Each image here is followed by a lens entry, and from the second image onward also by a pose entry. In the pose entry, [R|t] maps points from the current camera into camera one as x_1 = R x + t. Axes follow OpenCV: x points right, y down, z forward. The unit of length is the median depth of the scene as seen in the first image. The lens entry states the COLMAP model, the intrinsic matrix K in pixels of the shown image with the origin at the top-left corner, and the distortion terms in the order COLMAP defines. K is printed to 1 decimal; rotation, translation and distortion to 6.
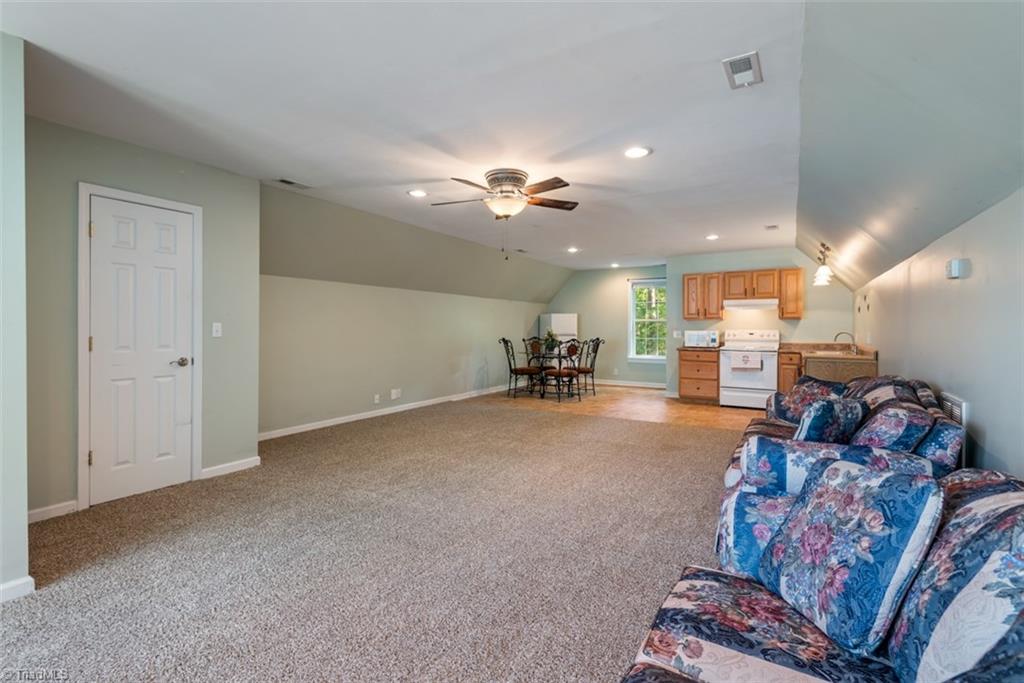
lens RADIAL K [[462.1, 0, 513.0], [0, 462.1, 332.5], [0, 0, 1]] dist [0.041945, -0.031179]
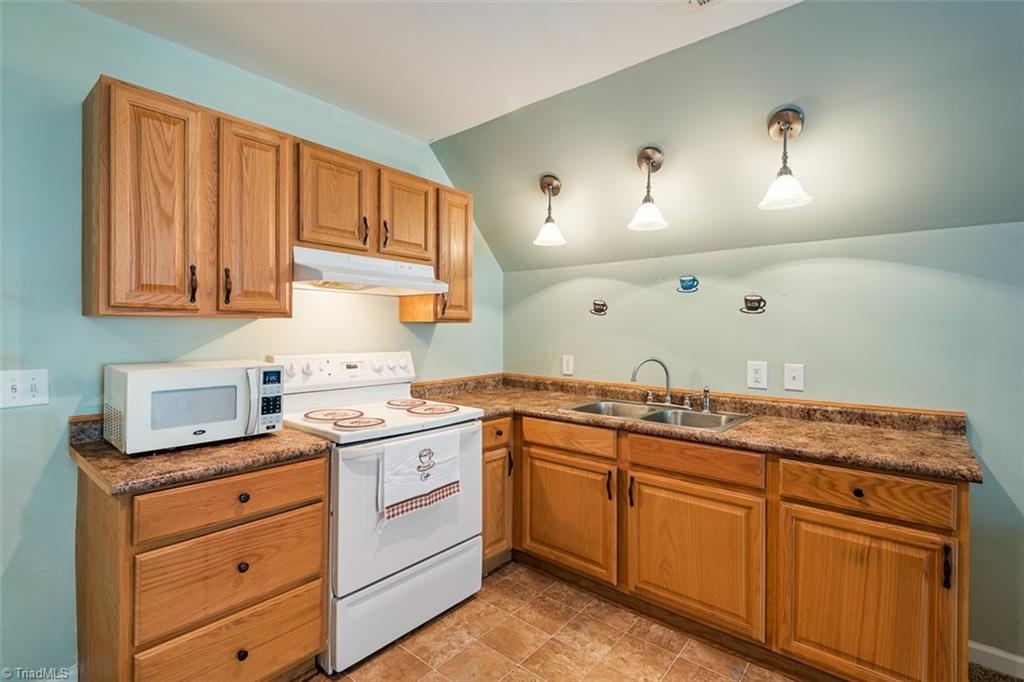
lens RADIAL K [[462.1, 0, 513.0], [0, 462.1, 332.0], [0, 0, 1]] dist [0.041945, -0.031179]
pose [[0.148777, -0.007140, 0.988845, 0.215057], [-0.007191, 0.999940, 0.008302, -0.024316], [-0.988845, -0.008346, 0.148717, 0.859118]]
